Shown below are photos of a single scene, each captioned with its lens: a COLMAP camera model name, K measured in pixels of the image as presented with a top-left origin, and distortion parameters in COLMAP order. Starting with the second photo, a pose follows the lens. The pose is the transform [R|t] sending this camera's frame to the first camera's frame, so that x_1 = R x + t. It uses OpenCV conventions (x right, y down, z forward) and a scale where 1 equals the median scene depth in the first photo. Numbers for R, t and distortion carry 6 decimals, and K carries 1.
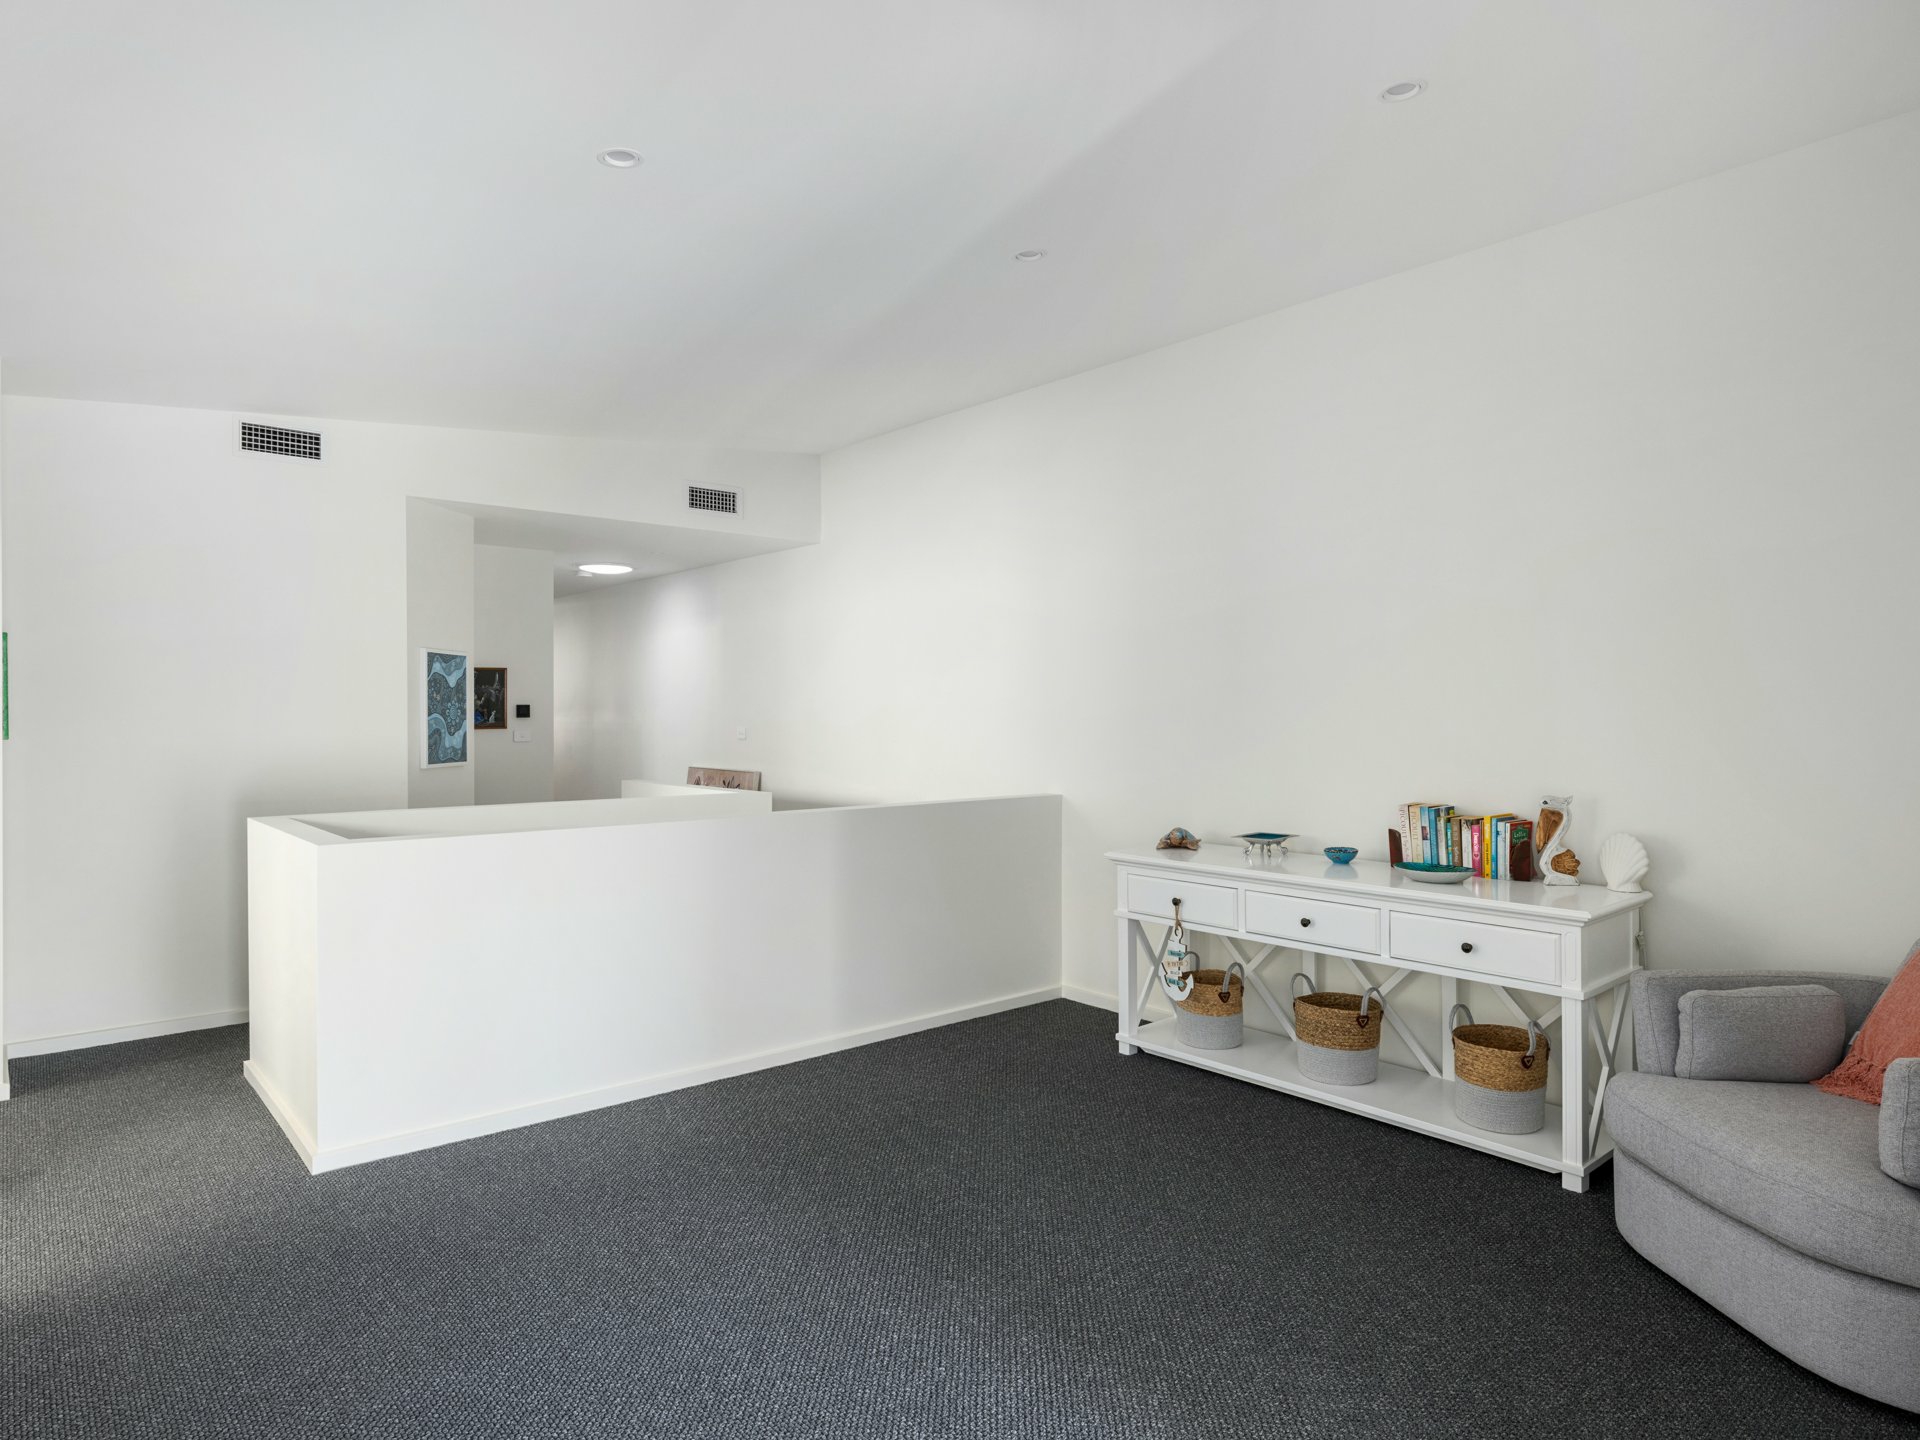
lens RADIAL K [[1105.1, 0, 951.1], [0, 1105.1, 721.1], [0, 0, 1]] dist [0.001074, 0.000154]
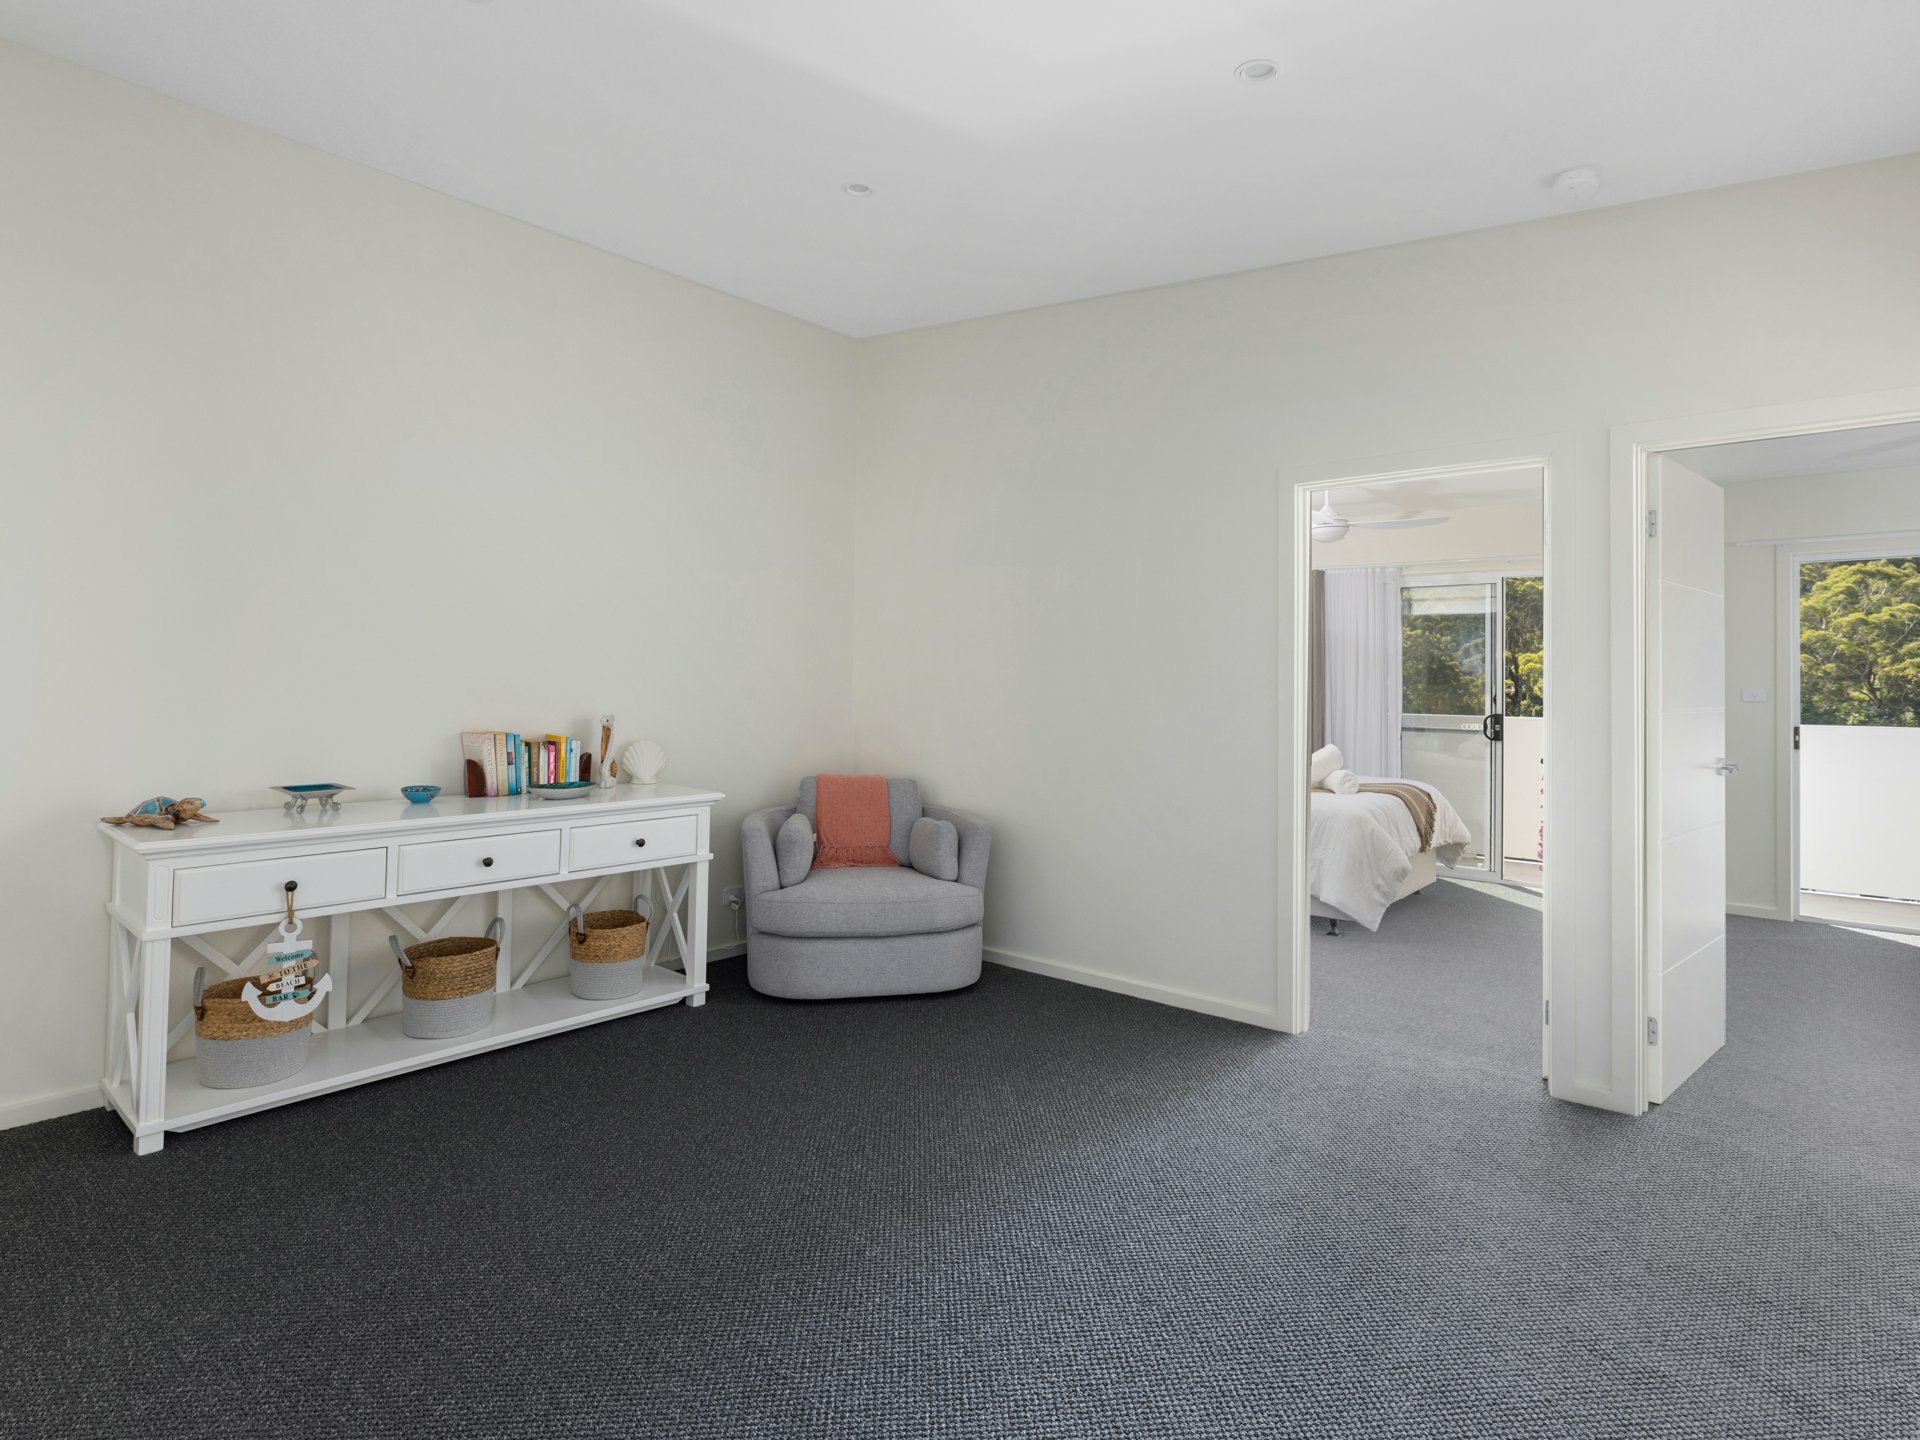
lens RADIAL K [[1003.9, 0, 958.6], [0, 1003.9, 677.3], [0, 0, 1]] dist [-0.000818, 0.000137]
pose [[-0.139082, 0.005000, 0.990268, -0.566689], [-0.007806, 0.999951, -0.006145, 0.027349], [-0.990250, -0.008584, -0.139036, 0.713074]]
